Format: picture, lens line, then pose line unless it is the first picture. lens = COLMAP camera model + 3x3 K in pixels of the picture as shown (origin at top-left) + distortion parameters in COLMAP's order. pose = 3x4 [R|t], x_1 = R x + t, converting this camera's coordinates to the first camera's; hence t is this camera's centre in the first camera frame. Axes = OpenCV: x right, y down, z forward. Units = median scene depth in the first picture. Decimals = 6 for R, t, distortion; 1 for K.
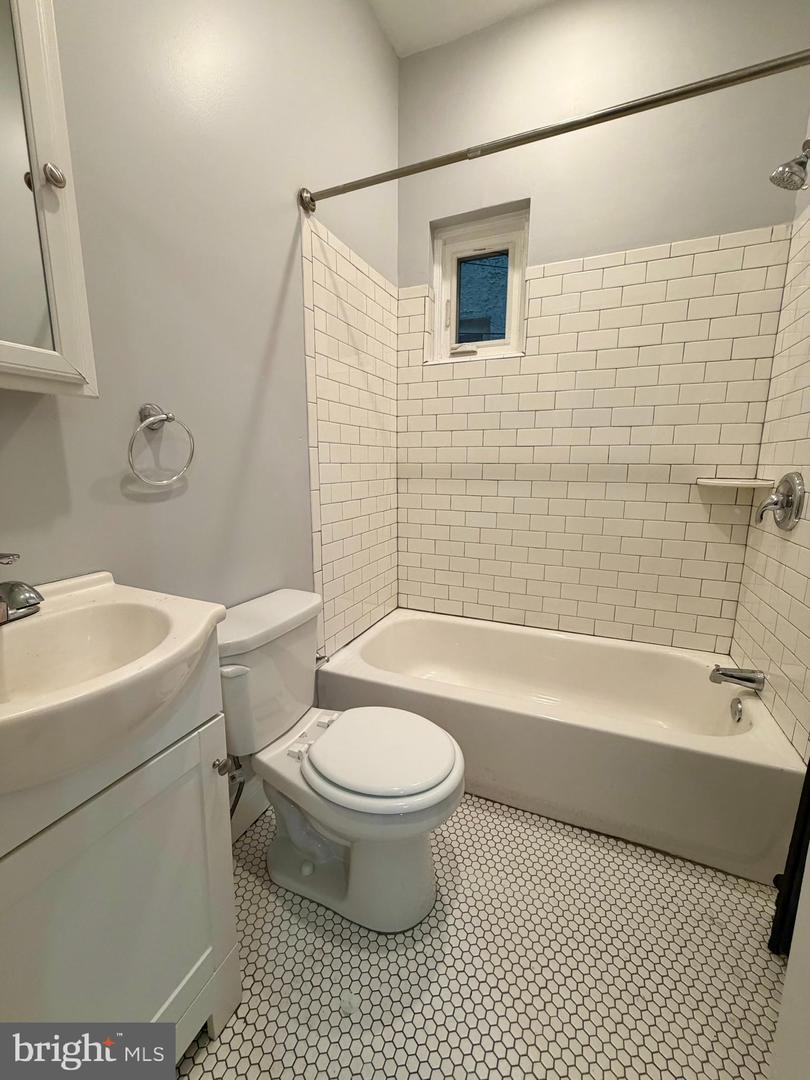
lens RADIAL K [[430.2, 0, 404.1], [0, 430.2, 535.8], [0, 0, 1]] dist [0.001378, 0.000242]
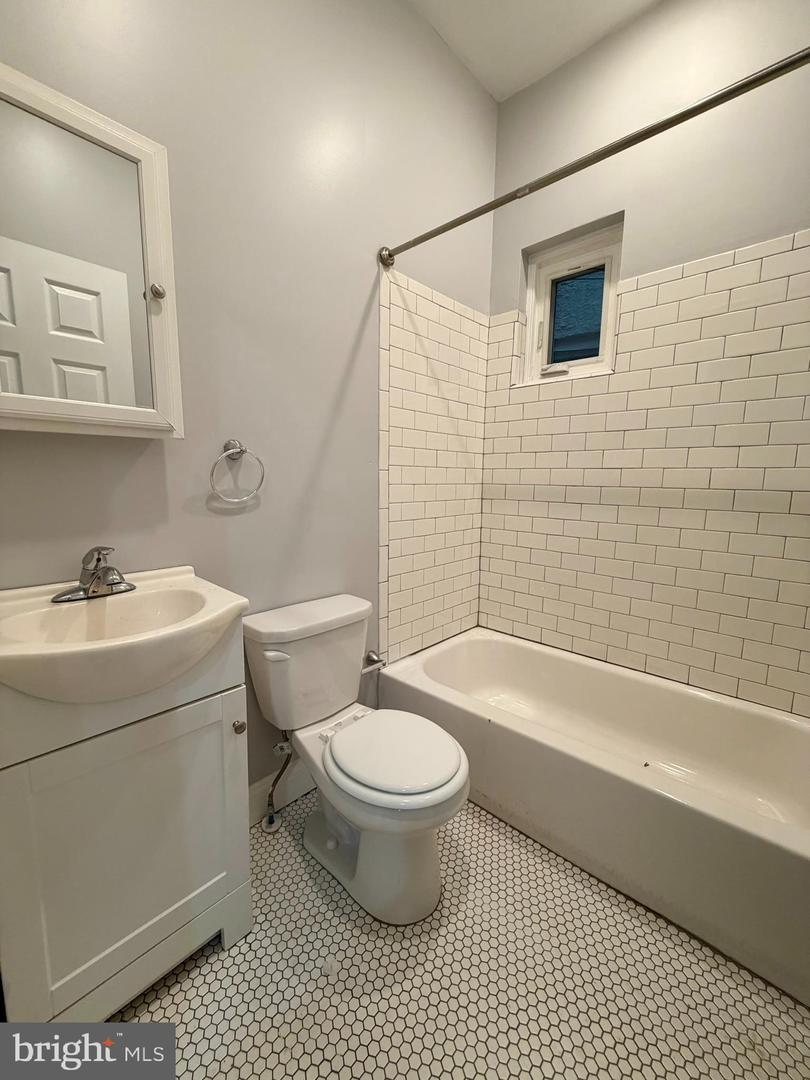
lens RADIAL K [[430.2, 0, 404.1], [0, 430.2, 535.8], [0, 0, 1]] dist [0.001378, 0.000242]
pose [[0.943281, 0.053396, -0.327674, 0.215515], [-0.065258, 0.997548, -0.025305, -0.011380], [0.325520, 0.045253, 0.944452, -0.029793]]
